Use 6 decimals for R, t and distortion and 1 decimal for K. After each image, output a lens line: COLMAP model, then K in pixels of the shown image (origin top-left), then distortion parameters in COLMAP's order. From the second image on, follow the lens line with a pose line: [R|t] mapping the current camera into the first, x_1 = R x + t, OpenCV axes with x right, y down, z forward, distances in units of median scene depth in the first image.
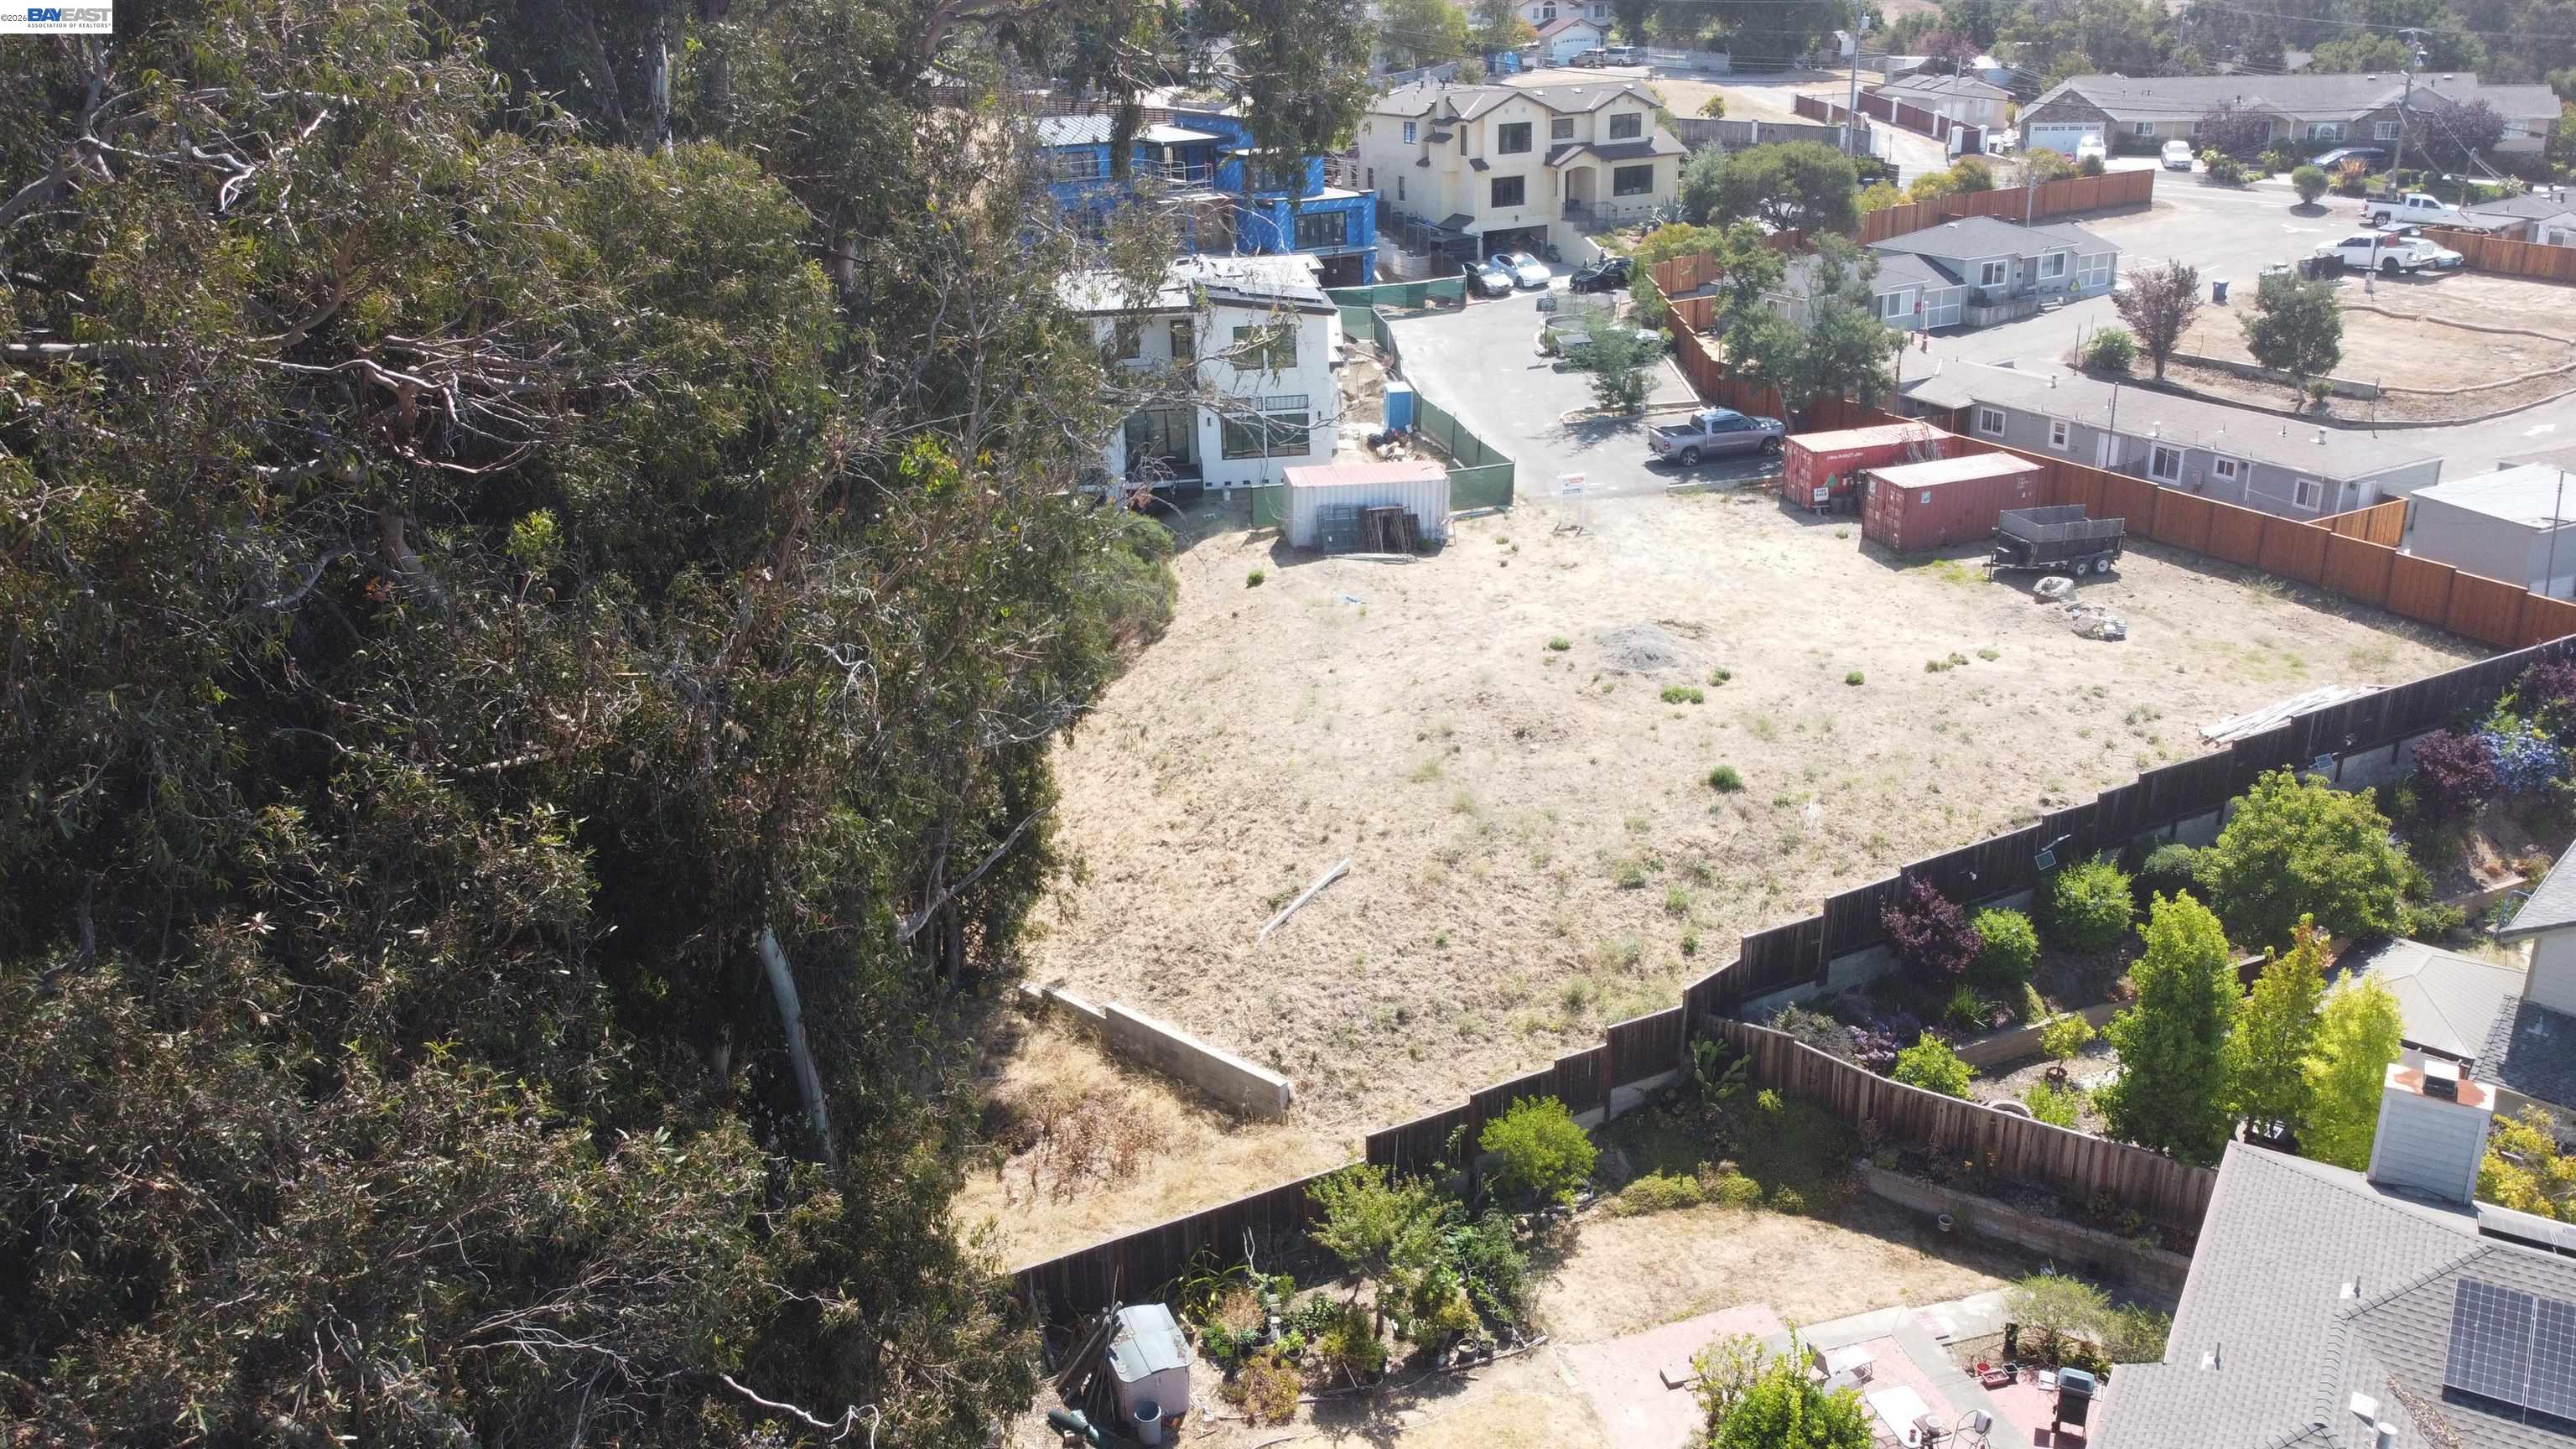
lens RADIAL K [[1949.4, 0, 1294.5], [0, 1949.4, 700.0], [0, 0, 1]] dist [0.008167, -0.012043]
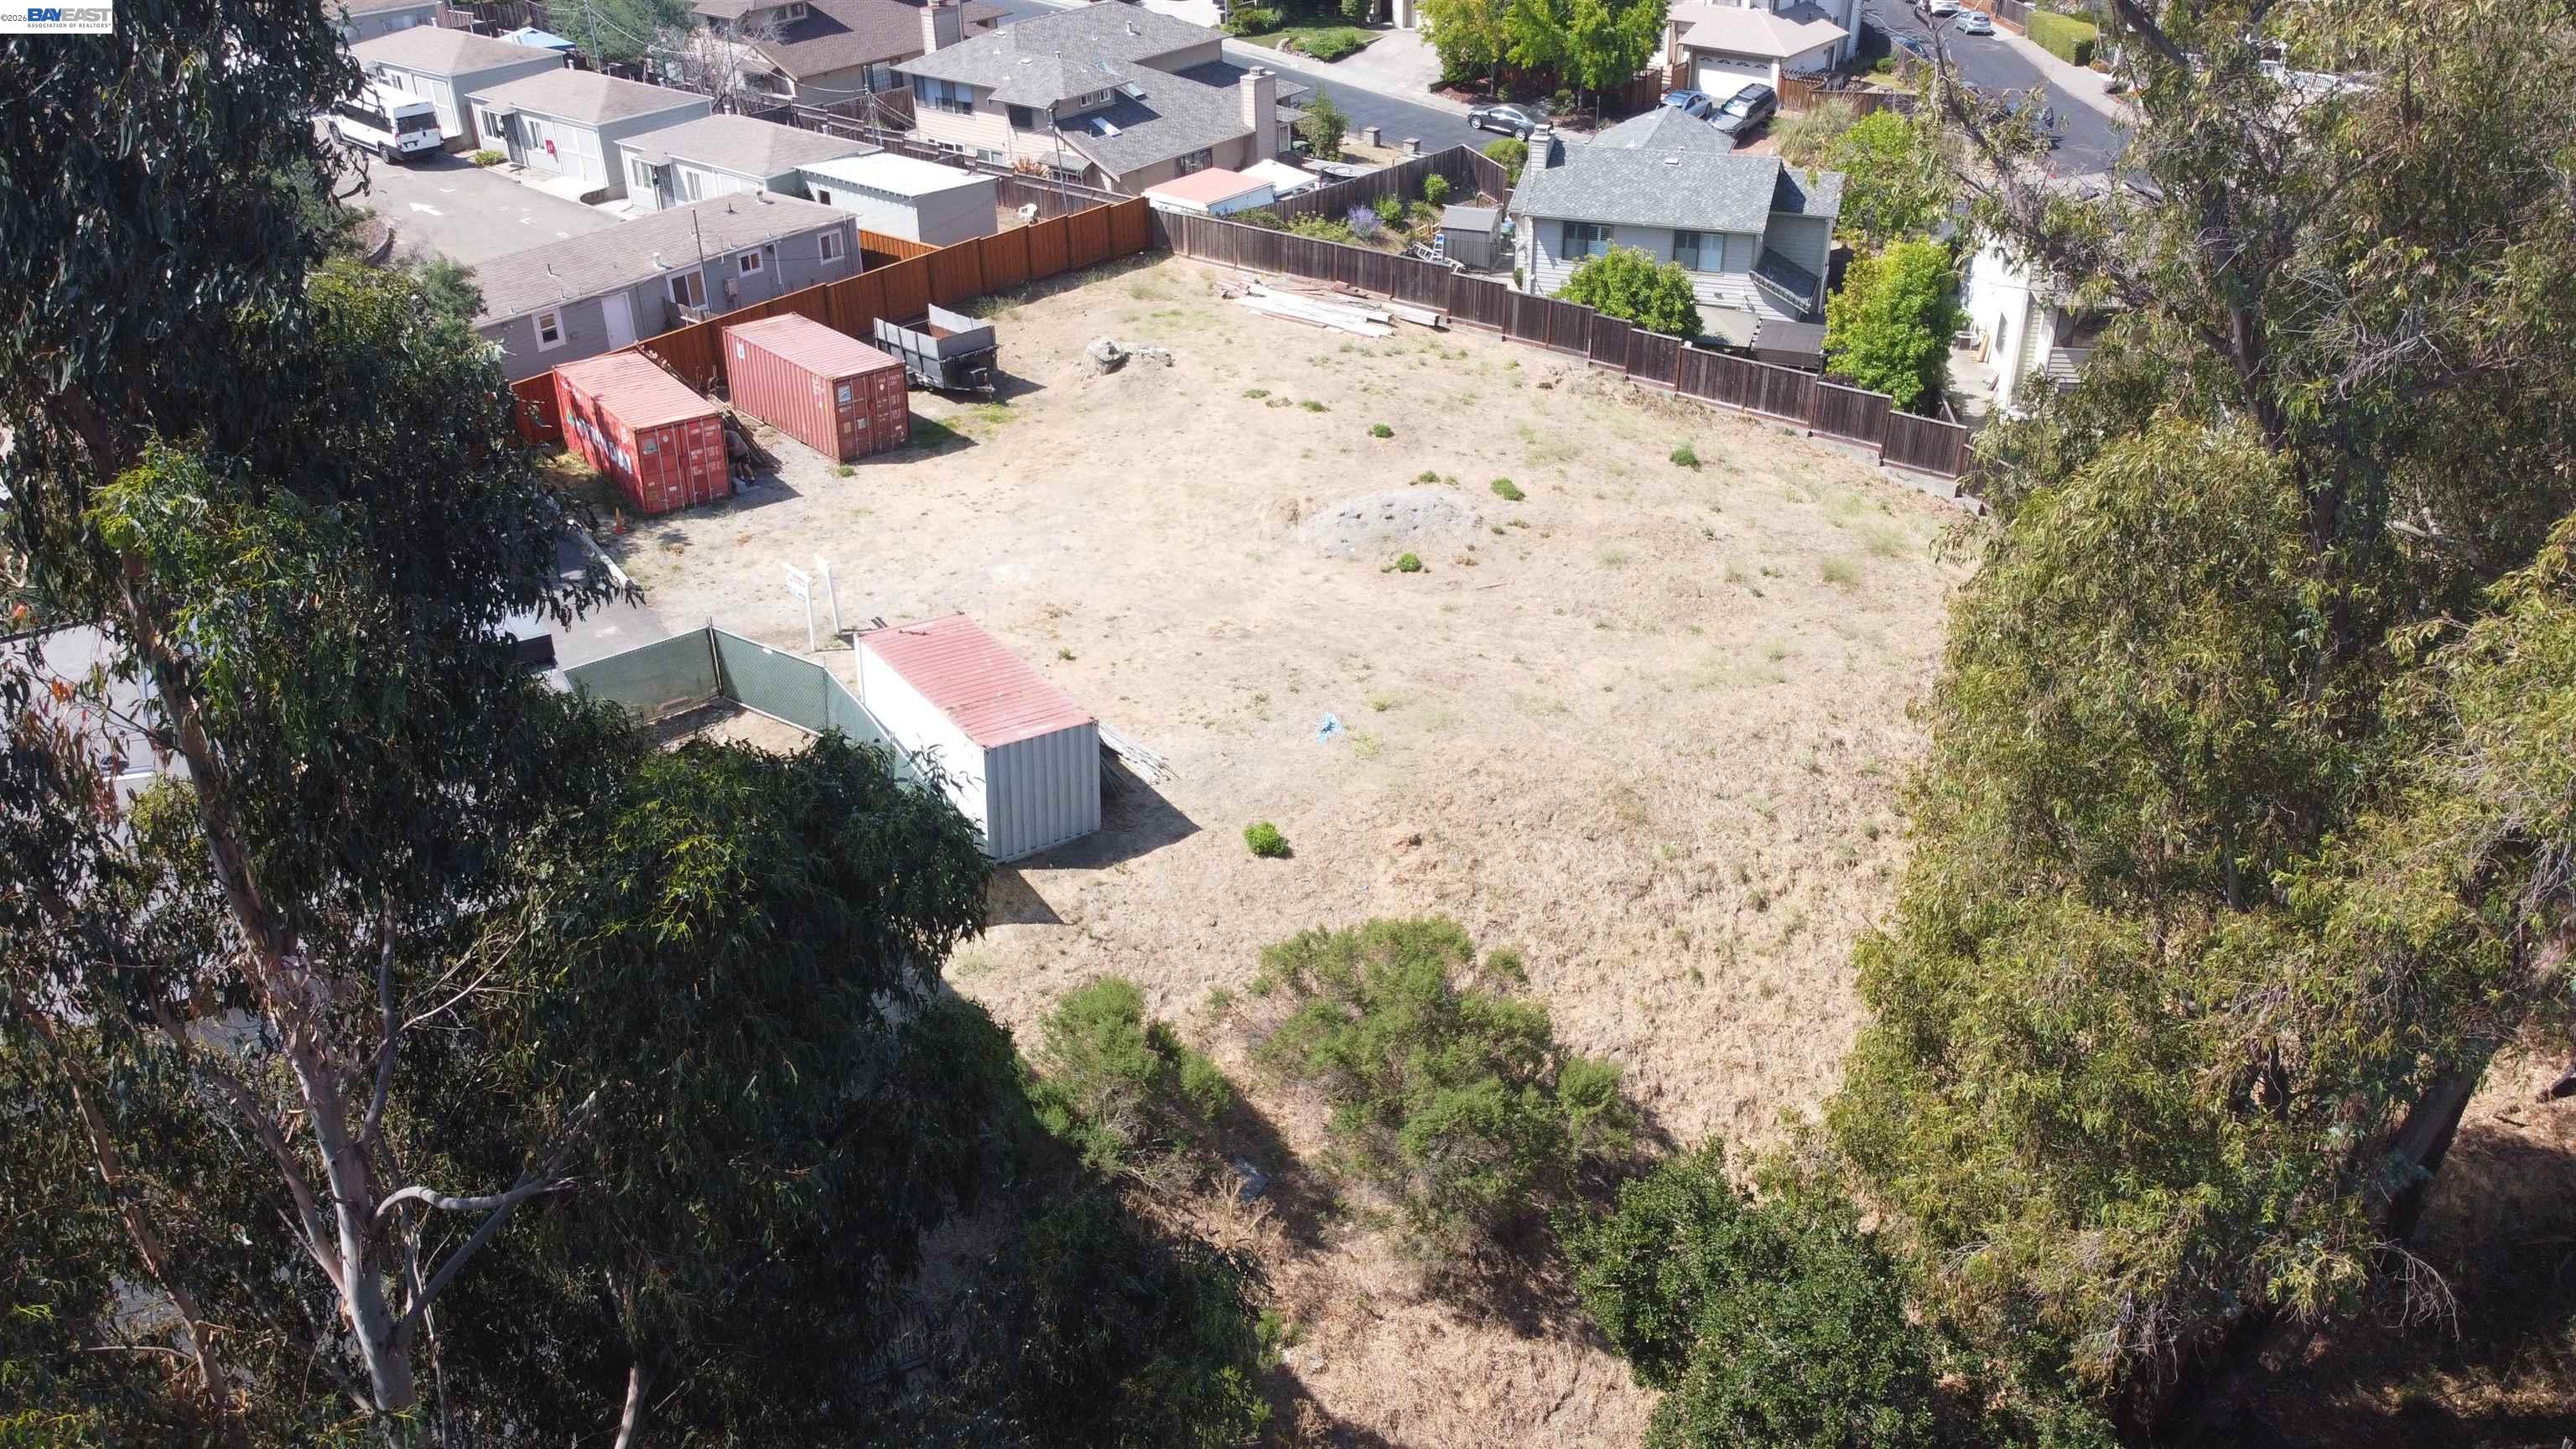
lens RADIAL K [[1949.4, 0, 1293.0], [0, 1949.4, 711.9], [0, 0, 1]] dist [0.008167, -0.012043]
pose [[-0.418192, -0.416872, 0.807052, -0.422209], [0.344820, 0.749114, 0.565621, -0.372524], [-0.840366, 0.514826, -0.169528, 1.015420]]
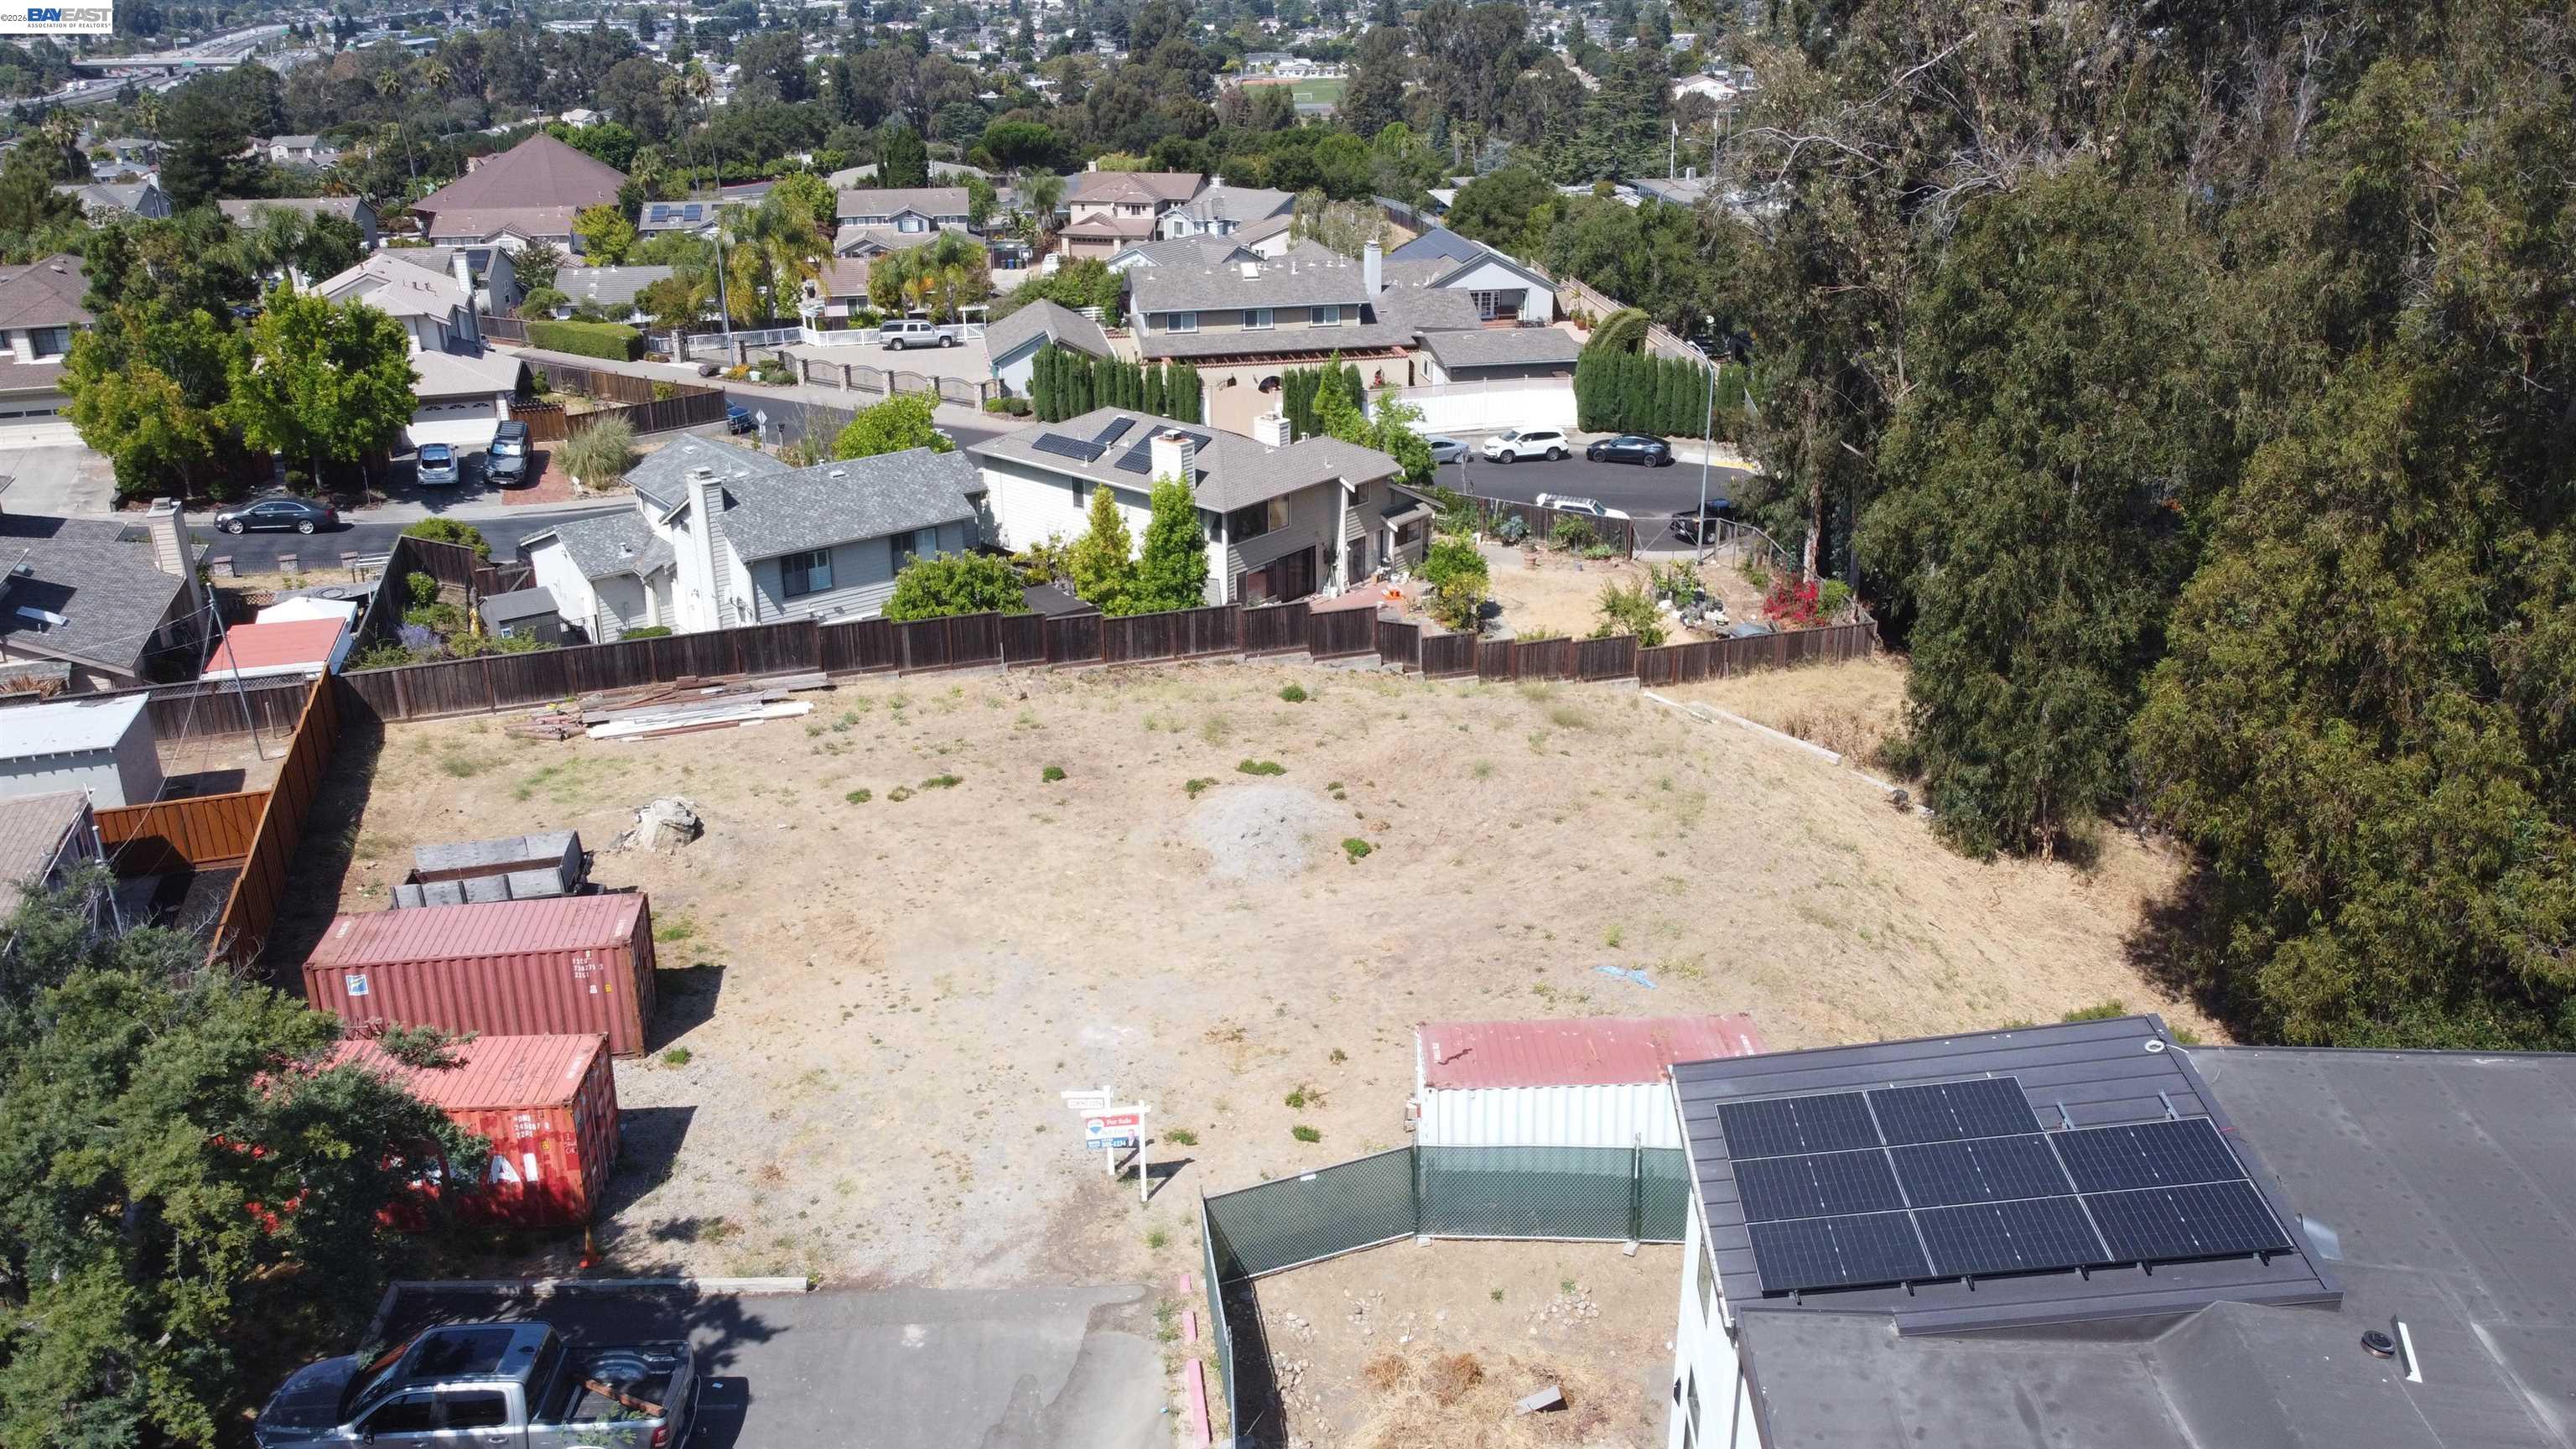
lens RADIAL K [[1949.4, 0, 1293.7], [0, 1949.4, 700.7], [0, 0, 1]] dist [0.008167, -0.012043]
pose [[-0.987287, -0.020140, 0.157667, 0.034927], [0.090750, 0.742951, 0.663166, -0.483475], [-0.130495, 0.669043, -0.731678, 1.280828]]
